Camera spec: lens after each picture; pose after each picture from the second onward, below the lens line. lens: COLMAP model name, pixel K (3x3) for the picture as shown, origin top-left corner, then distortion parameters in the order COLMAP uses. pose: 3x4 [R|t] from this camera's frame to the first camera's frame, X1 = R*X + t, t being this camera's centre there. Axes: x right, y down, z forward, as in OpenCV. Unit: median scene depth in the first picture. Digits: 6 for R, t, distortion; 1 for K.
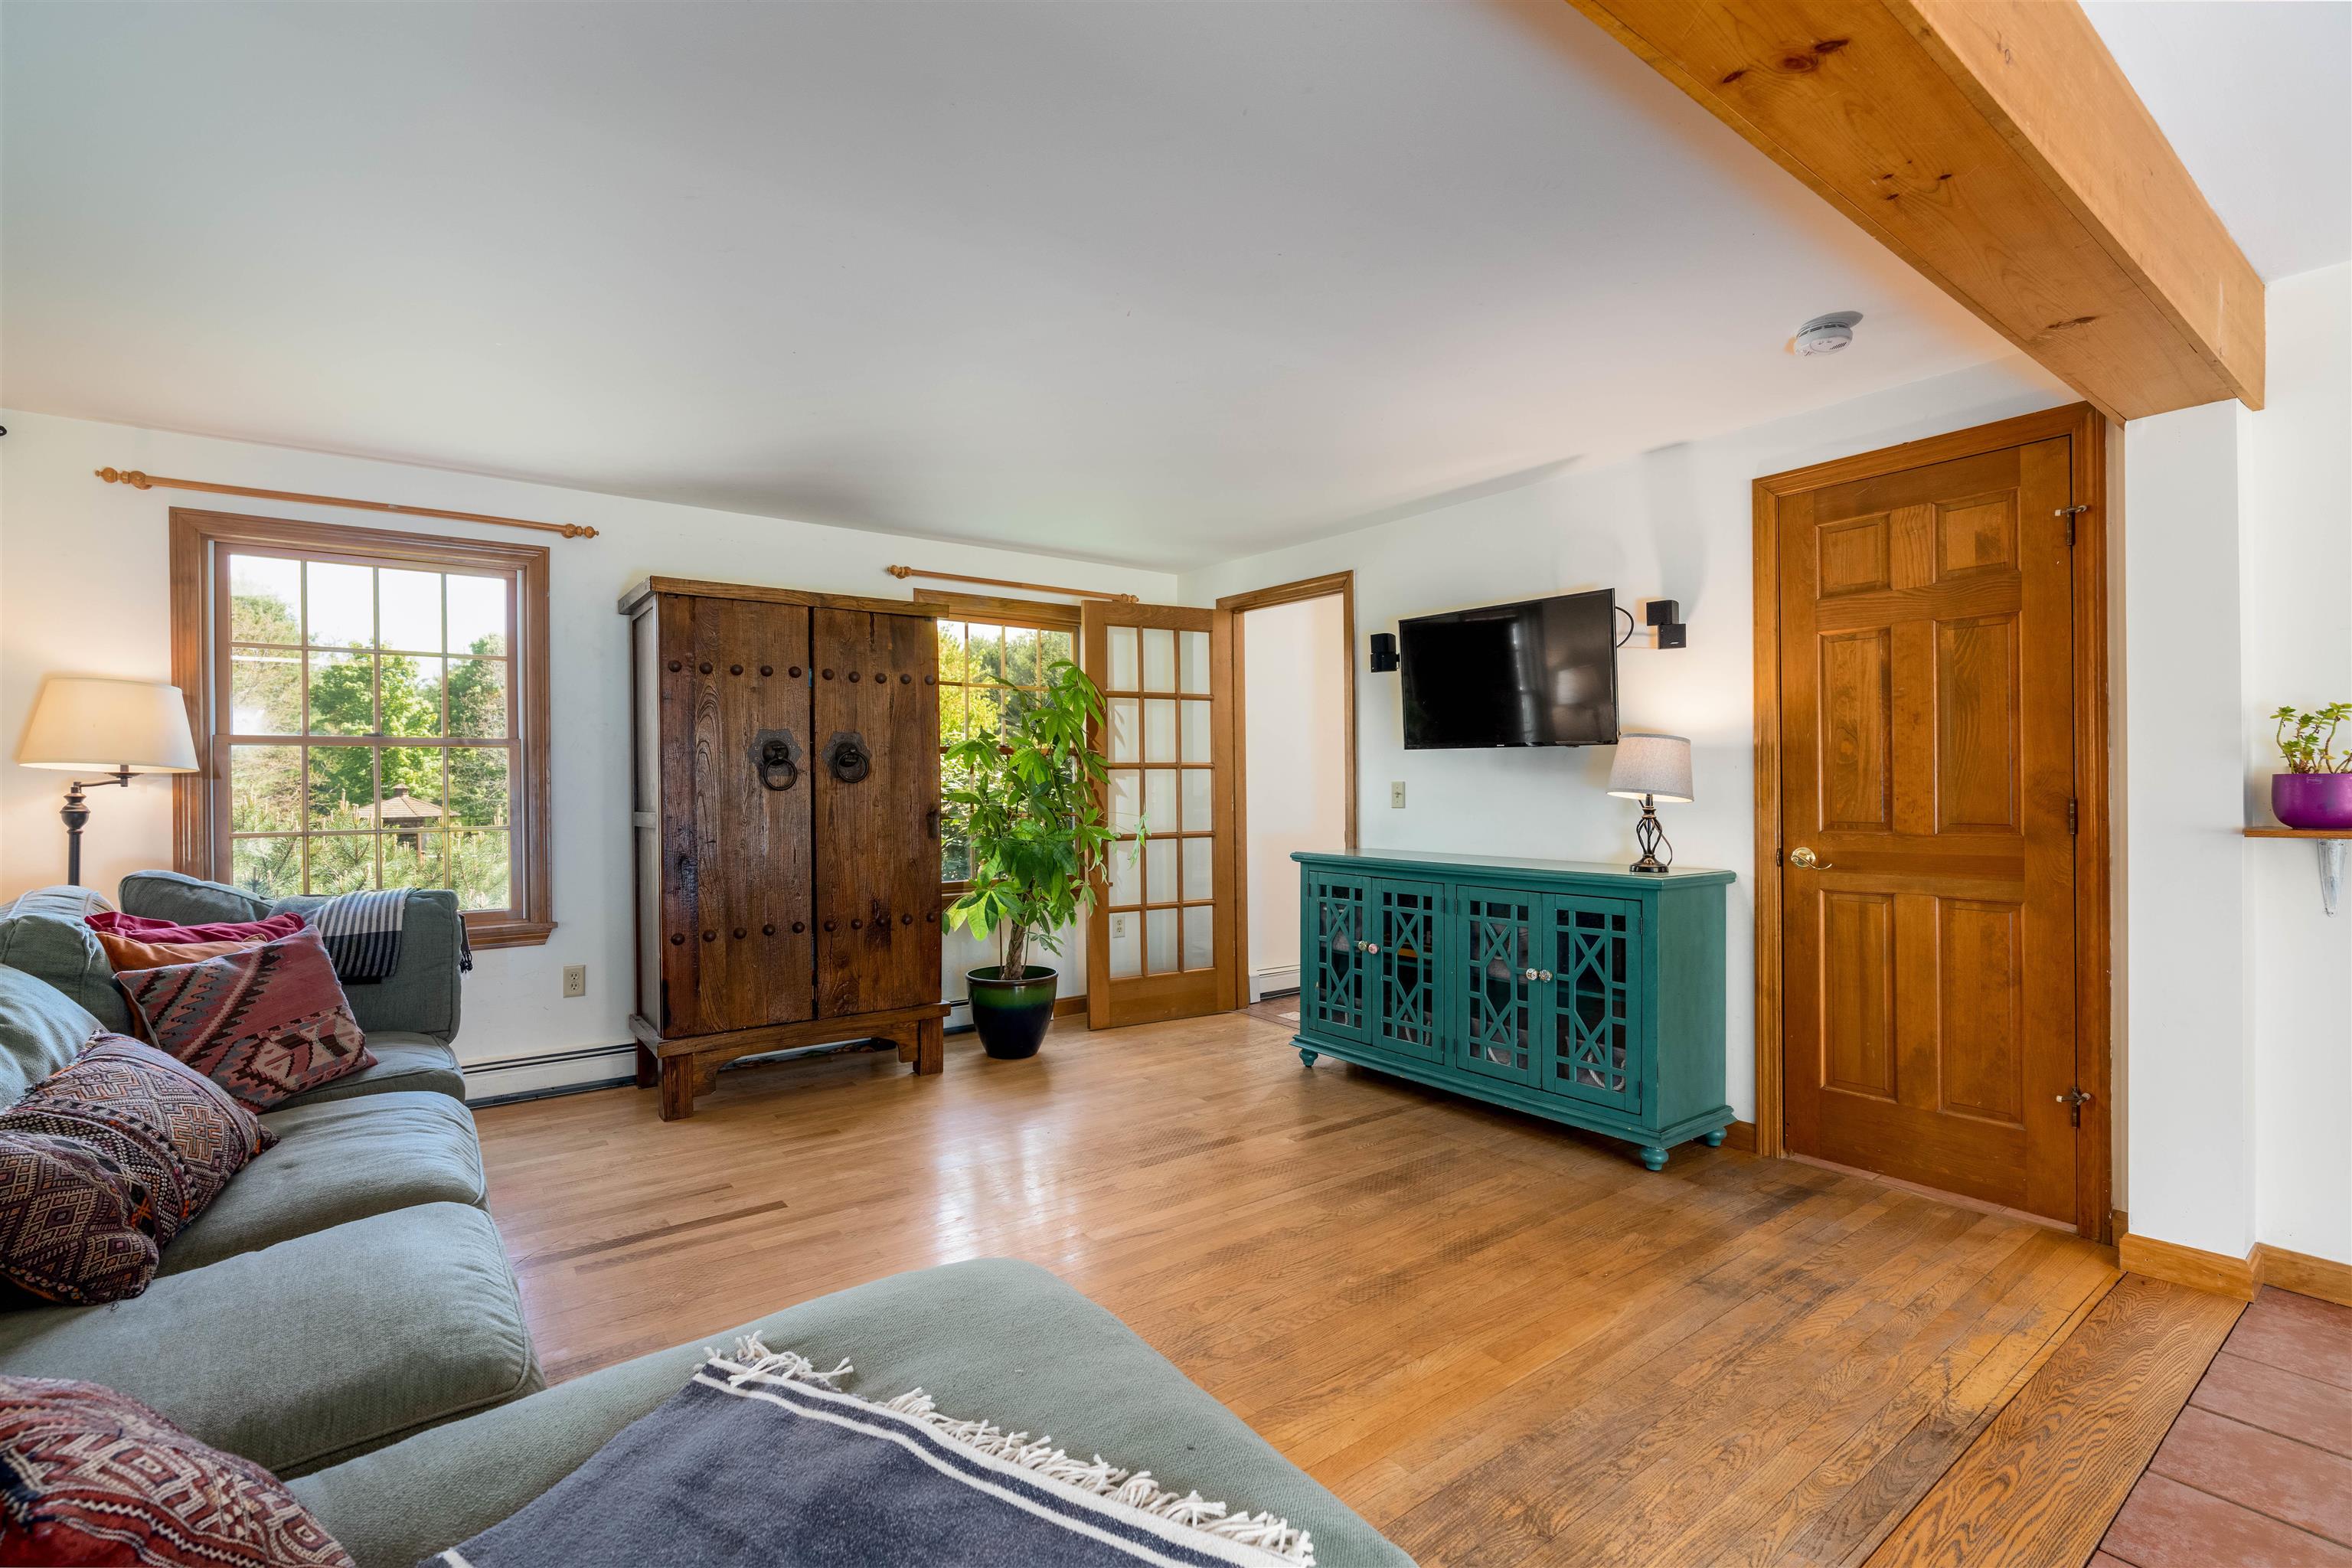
lens RADIAL K [[1077.0, 0, 1179.3], [0, 1077.0, 792.5], [0, 0, 1]] dist [0.000657, 0.000329]
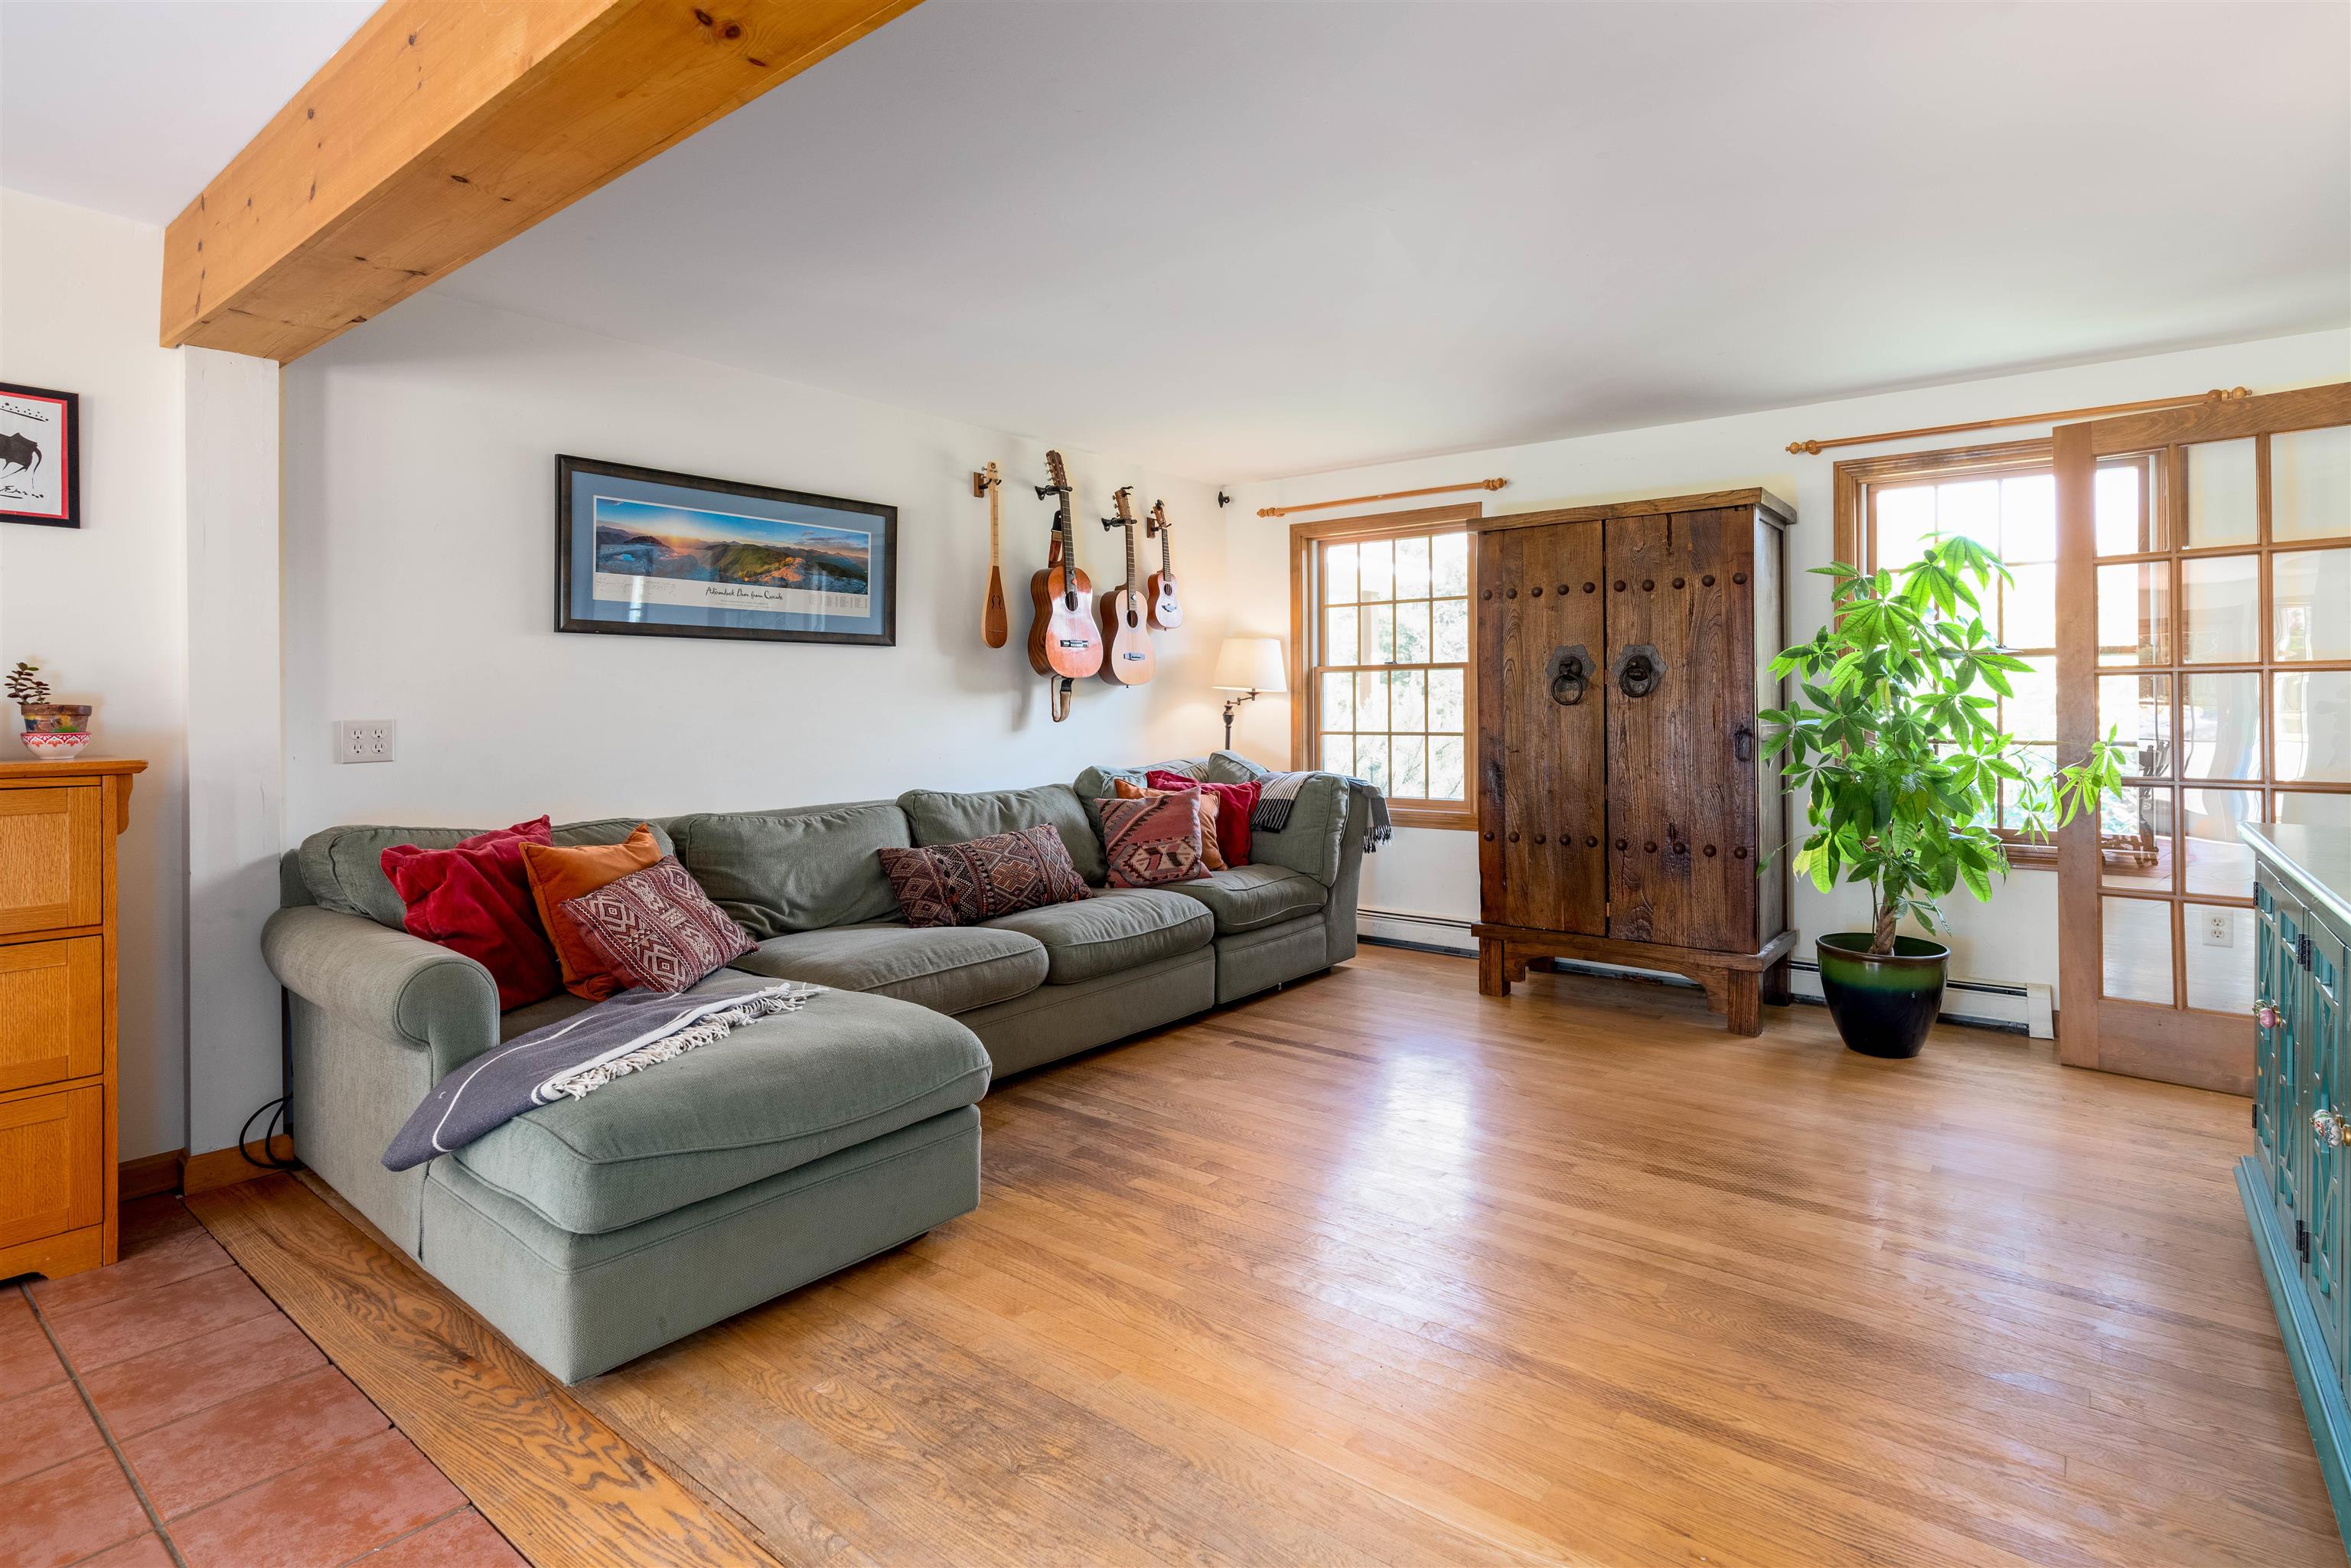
lens RADIAL K [[1133.2, 0, 1182.4], [0, 1133.2, 694.5], [0, 0, 1]] dist [0.001509, 0.000335]
pose [[0.269057, -0.002182, -0.963122, 0.561316], [-0.007267, 0.999964, -0.004296, -0.004696], [0.963097, 0.008155, 0.269031, 0.351736]]
